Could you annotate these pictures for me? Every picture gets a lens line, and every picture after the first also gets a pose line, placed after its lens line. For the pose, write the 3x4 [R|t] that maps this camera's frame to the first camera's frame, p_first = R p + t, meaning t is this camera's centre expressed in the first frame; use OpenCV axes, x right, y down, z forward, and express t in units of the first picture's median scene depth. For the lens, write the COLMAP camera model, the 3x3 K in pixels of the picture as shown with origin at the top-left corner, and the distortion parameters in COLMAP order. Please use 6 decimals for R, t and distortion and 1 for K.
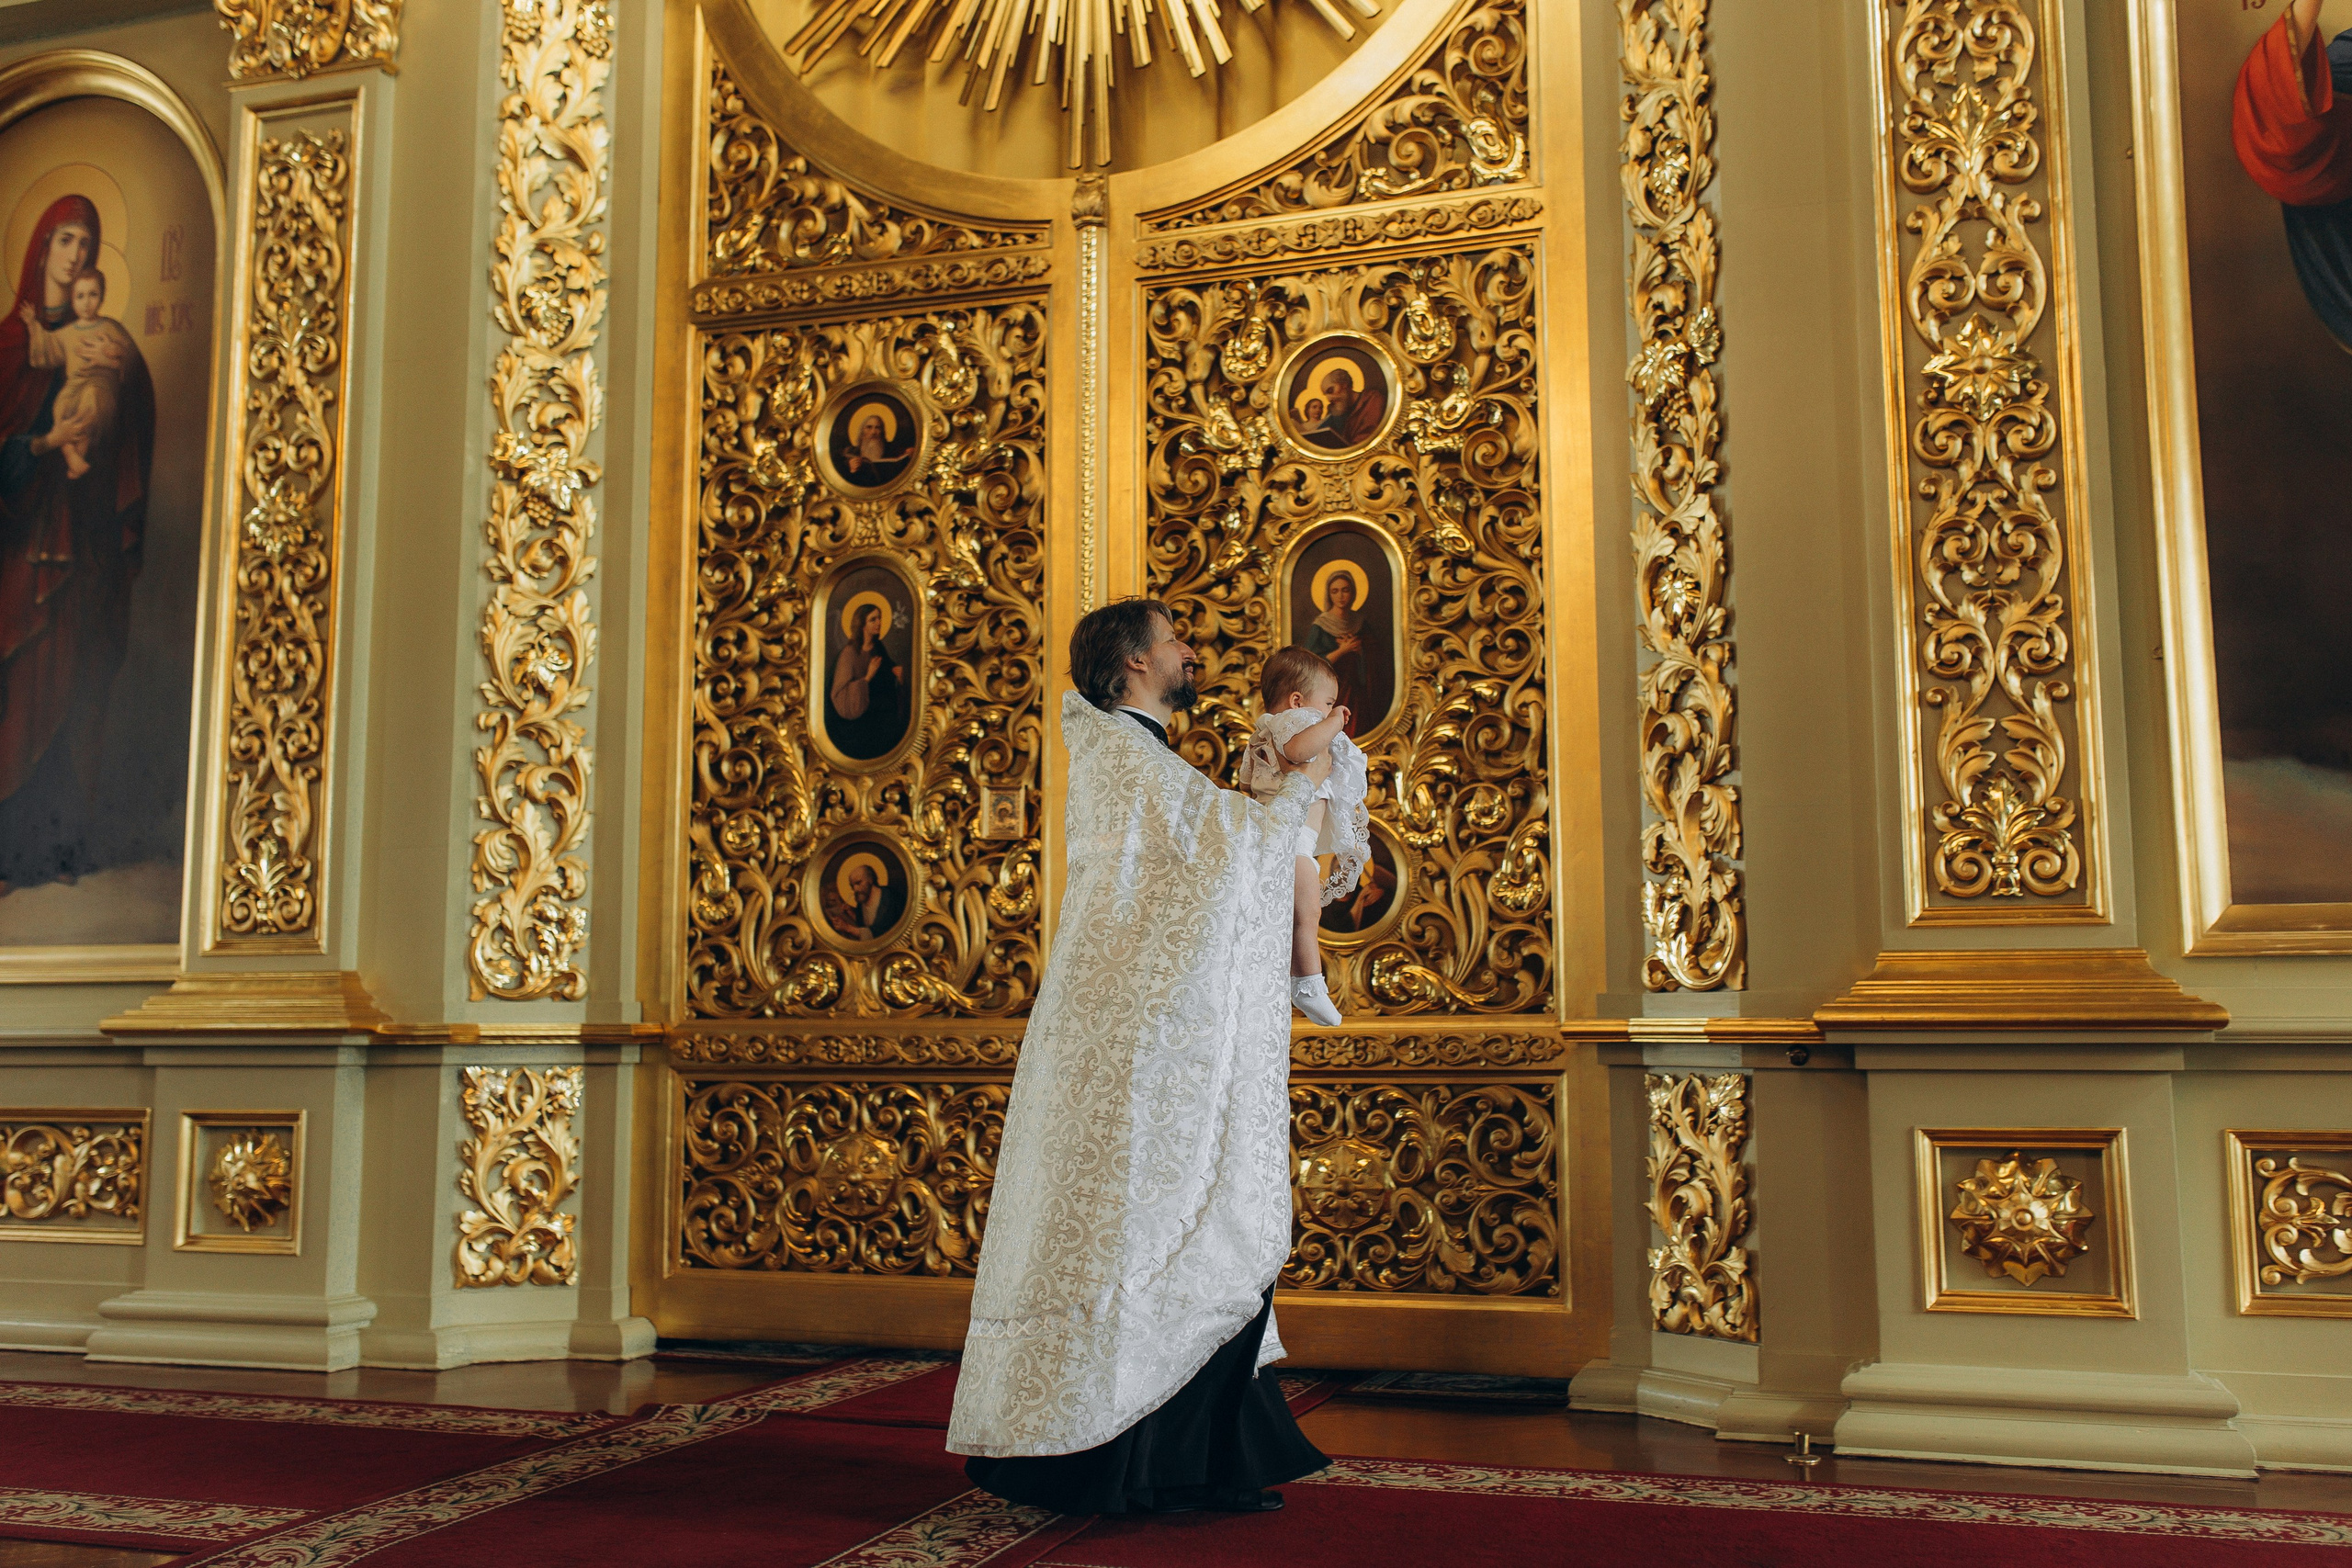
lens RADIAL K [[2208.2, 0, 1176.0], [0, 2208.2, 784.0], [0, 0, 1]] dist [0.010082, -0.014655]
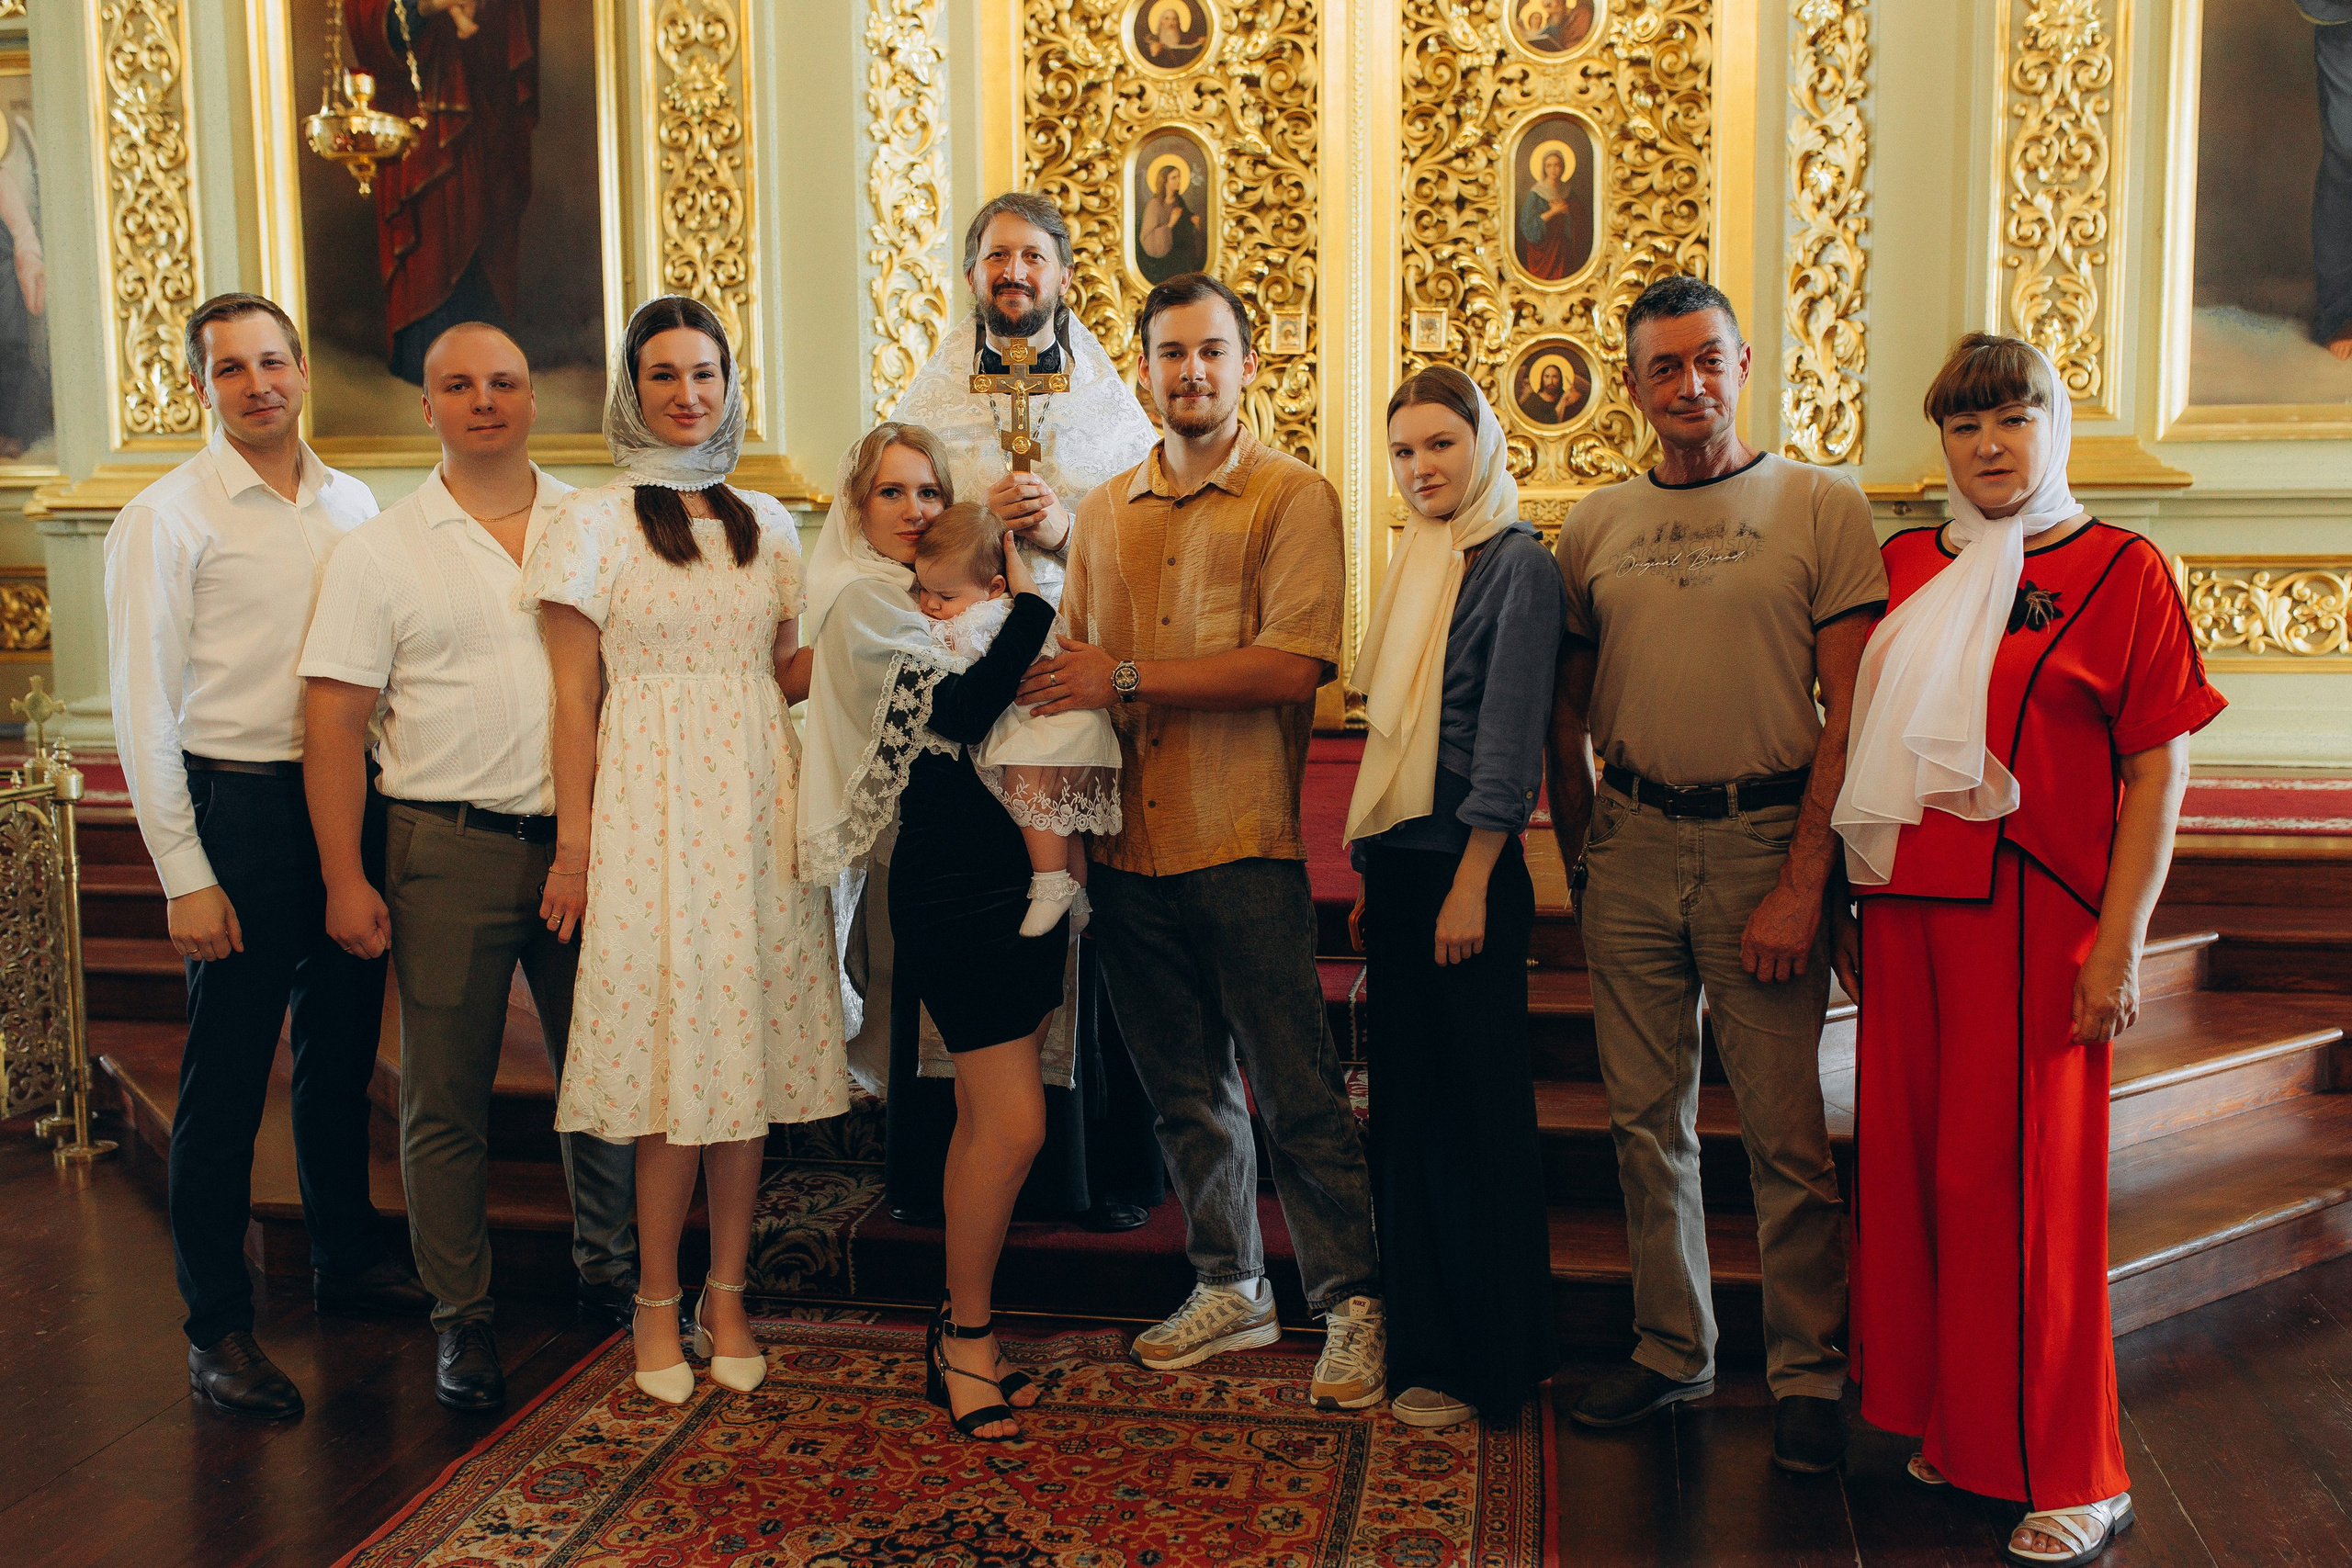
lens RADIAL K [[2208.2, 0, 1176.0], [0, 2208.2, 784.0], [0, 0, 1]] dist [0.010082, -0.014655]
pose [[0.990685, -0.021419, 0.134481, -0.323548], [-0.009569, 0.974162, 0.225649, -0.021676], [-0.135840, -0.224833, 0.964882, -0.324410]]
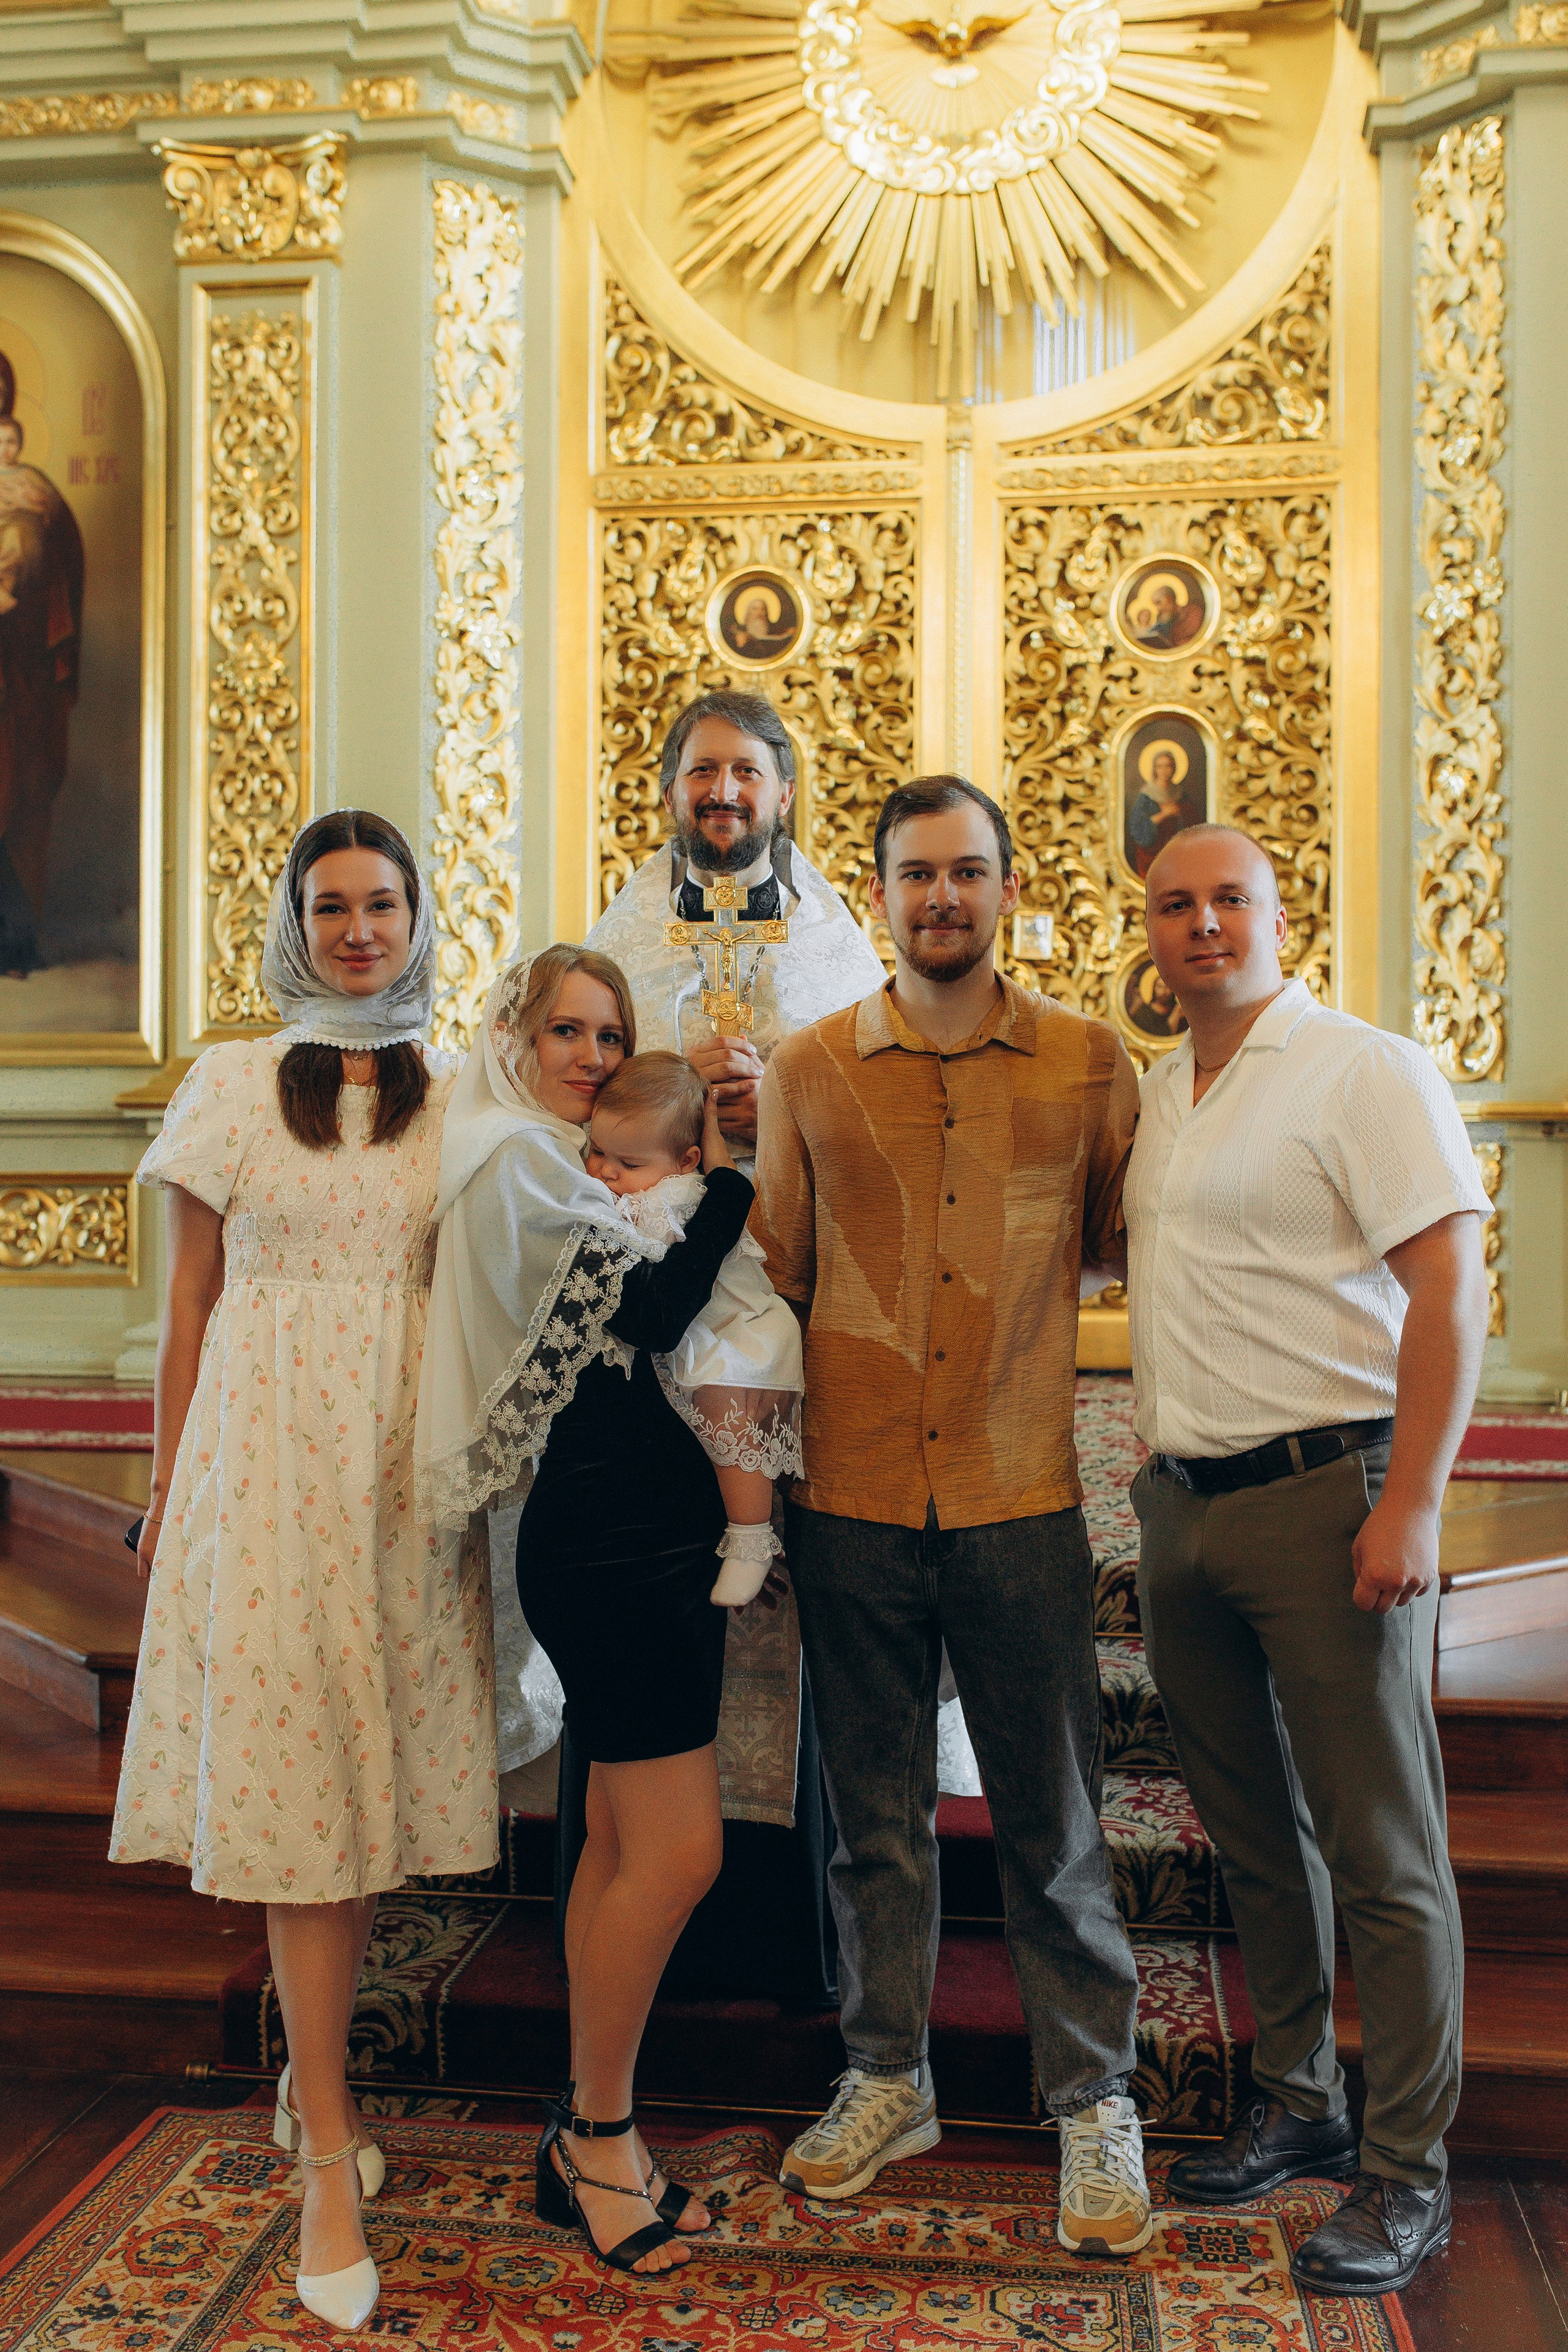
lens RADIAL K [[2208.4, 0, 776.6], [0, 2208.4, 1172.7], [0, 0, 1]] dist [0.010082, -0.014655]
pose [[0.984374, 0.006823, 0.175957, -0.346686], [-0.026962, 0.993306, 0.112321, 0.006686], [-0.174013, -0.115310, 0.977969, -0.208736]]
